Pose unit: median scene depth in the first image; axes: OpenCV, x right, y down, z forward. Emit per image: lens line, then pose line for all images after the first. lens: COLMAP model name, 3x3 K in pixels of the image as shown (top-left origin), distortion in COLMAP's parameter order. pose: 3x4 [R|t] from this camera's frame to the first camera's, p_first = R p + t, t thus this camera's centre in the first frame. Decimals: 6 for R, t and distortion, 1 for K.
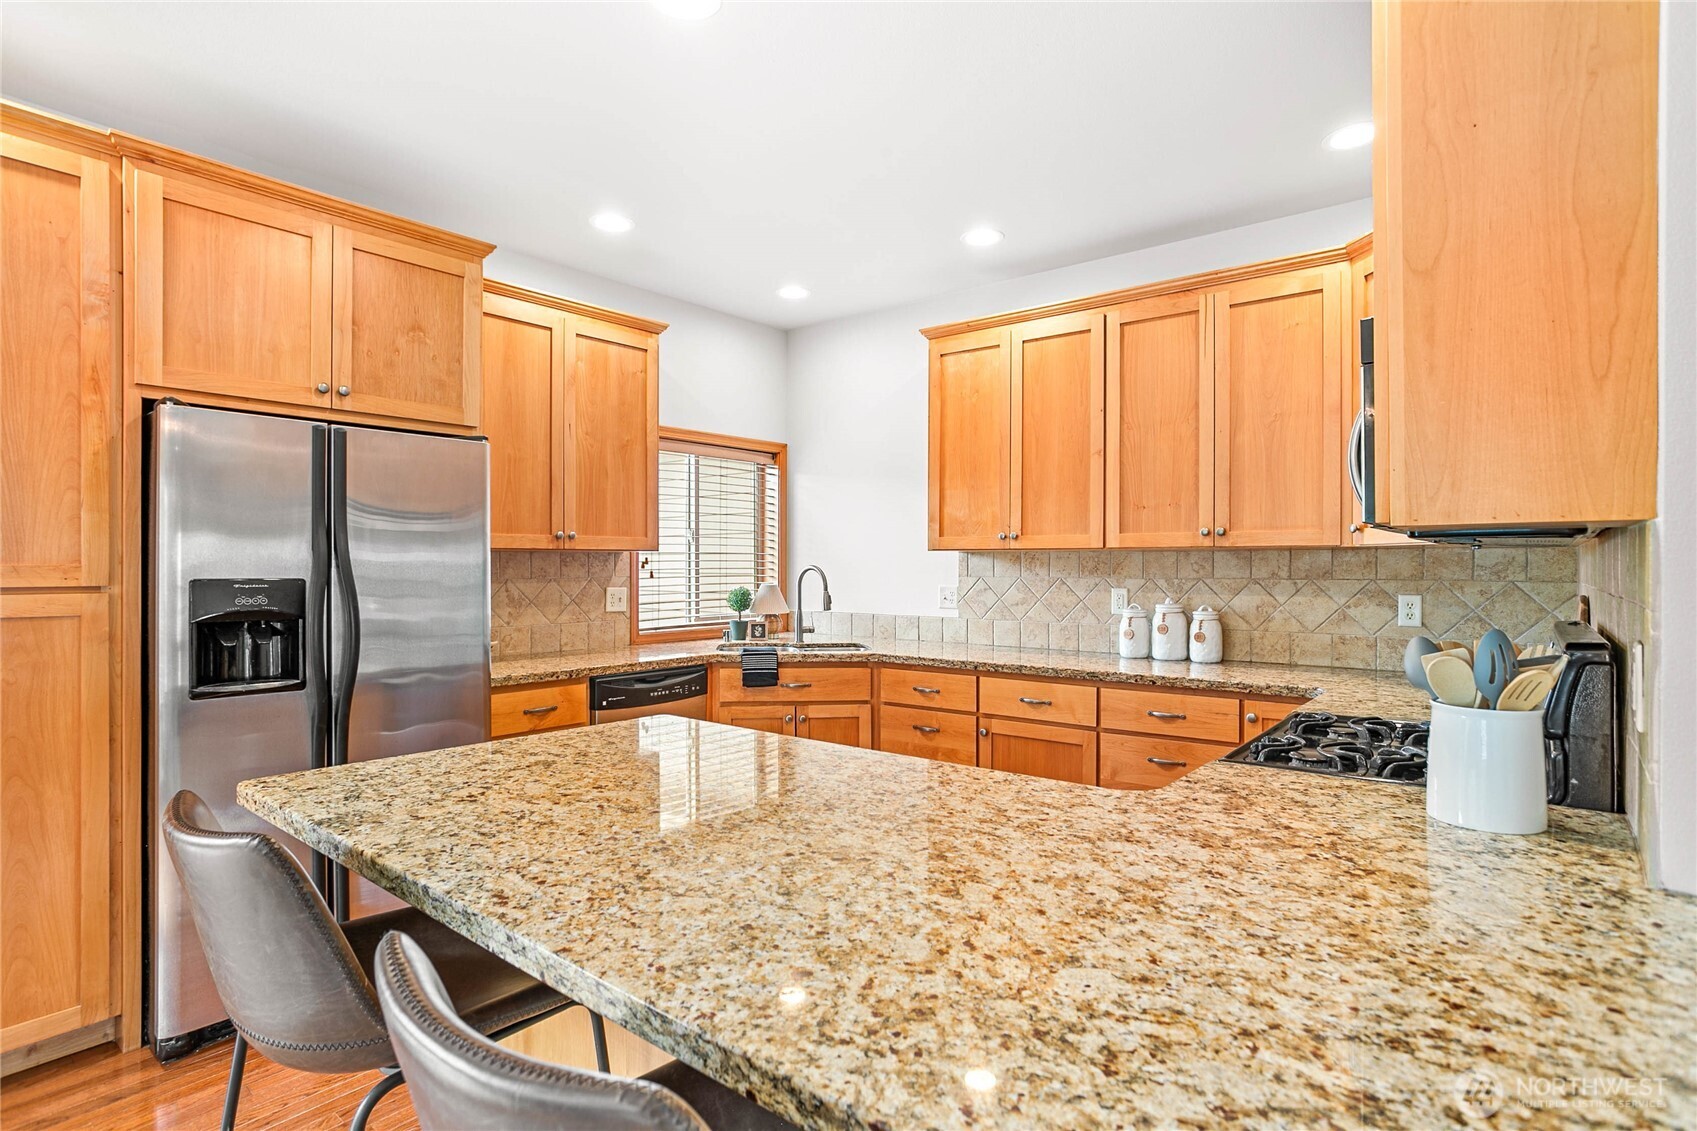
lens RADIAL K [[856.0, 0, 845.7], [0, 856.0, 563.2], [0, 0, 1]] dist [-0.051476, 0.026072]
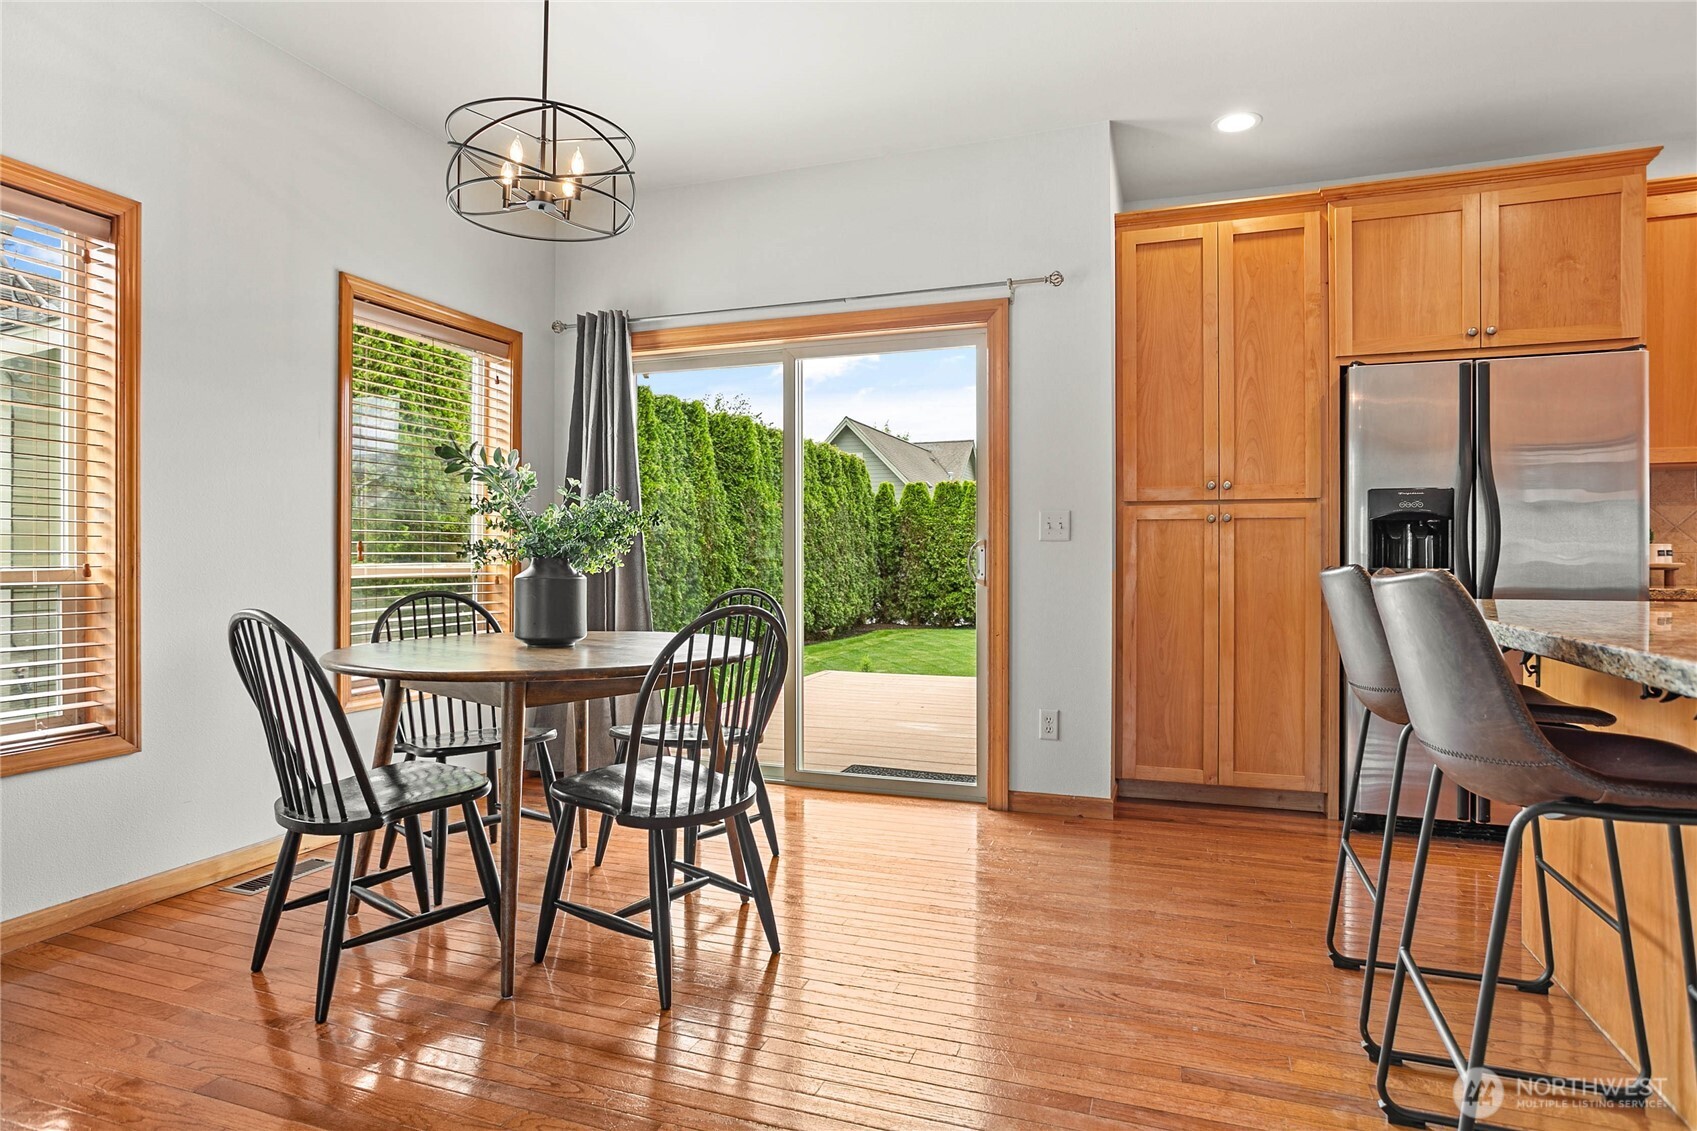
lens RADIAL K [[927.7, 0, 864.3], [0, 927.7, 564.2], [0, 0, 1]] dist [-0.014939, 0.011555]
pose [[0.348247, 0.007289, -0.937374, 0.232885], [0.004350, 0.999946, 0.009391, 0.079240], [0.937393, -0.007348, 0.348197, -0.205480]]
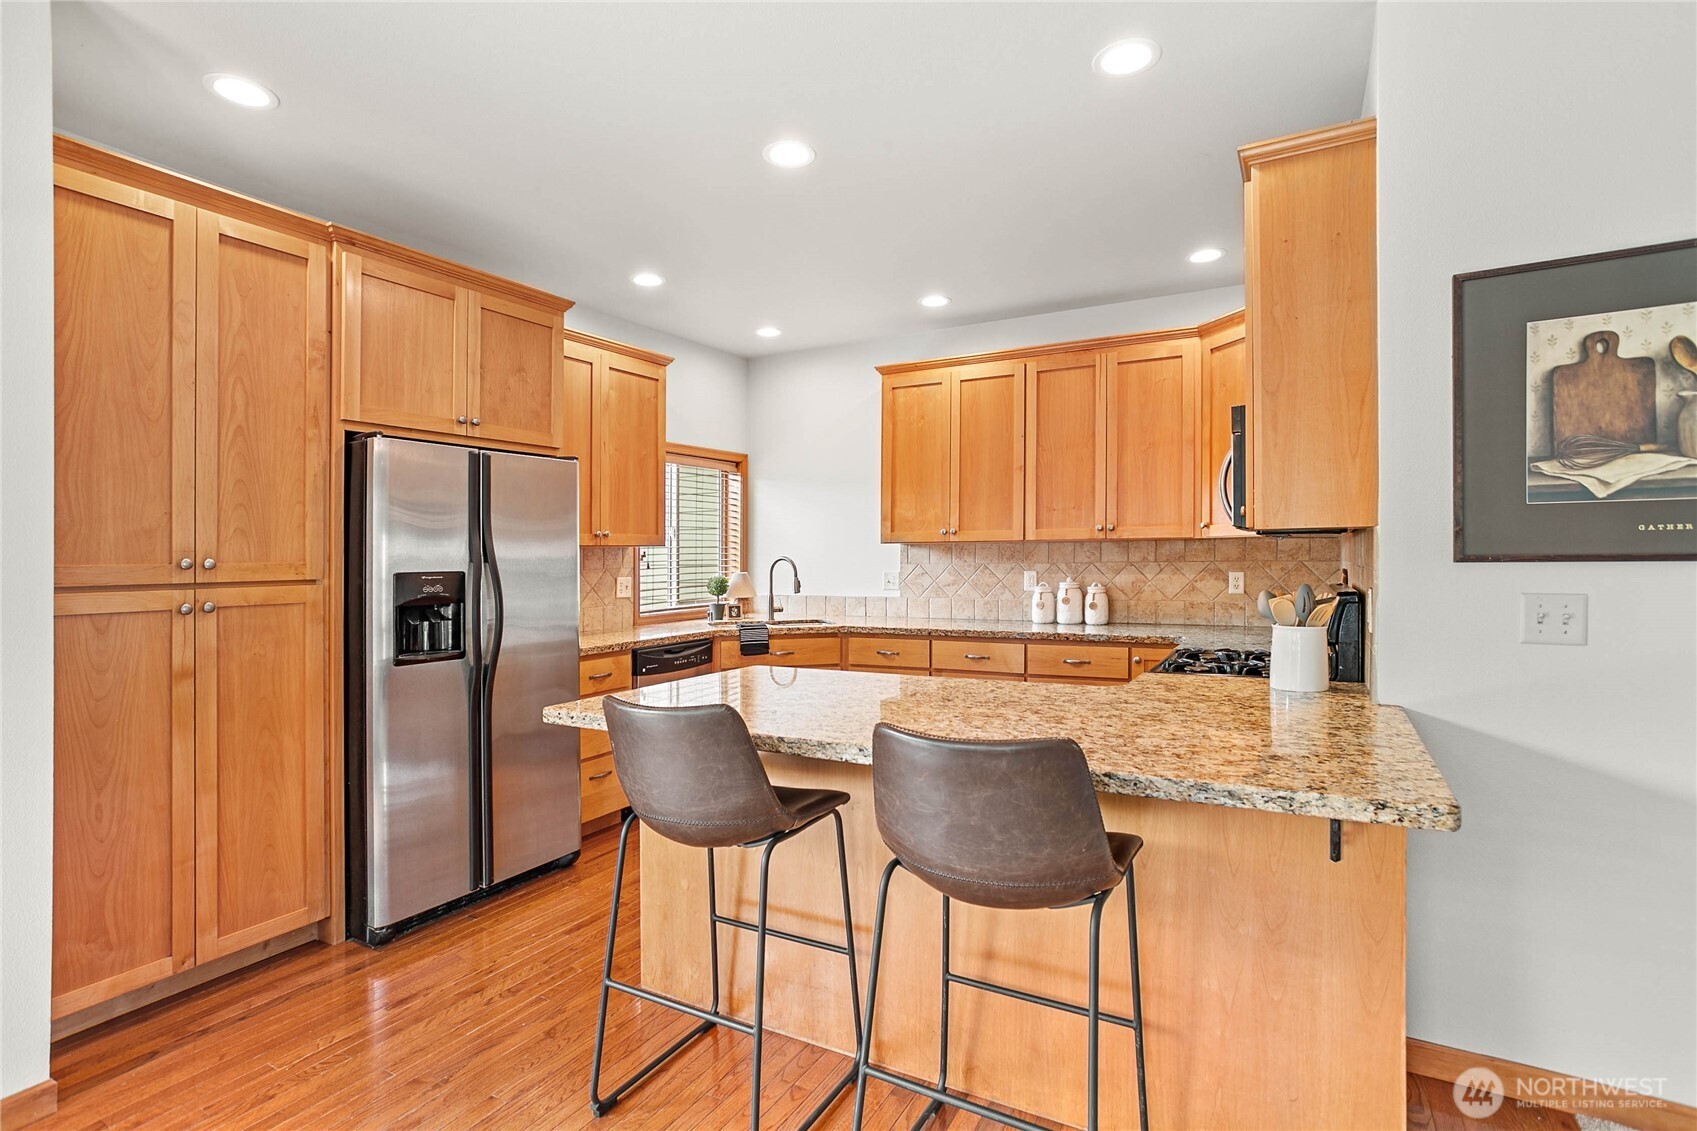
lens RADIAL K [[817.8, 0, 845.7], [0, 817.8, 569.1], [0, 0, 1]] dist [-0.050140, 0.021749]
pose [[0.985231, -0.014864, 0.170582, -0.193518], [0.011650, 0.999736, 0.019828, -0.001664], [-0.170831, -0.017548, 0.985144, -0.214011]]
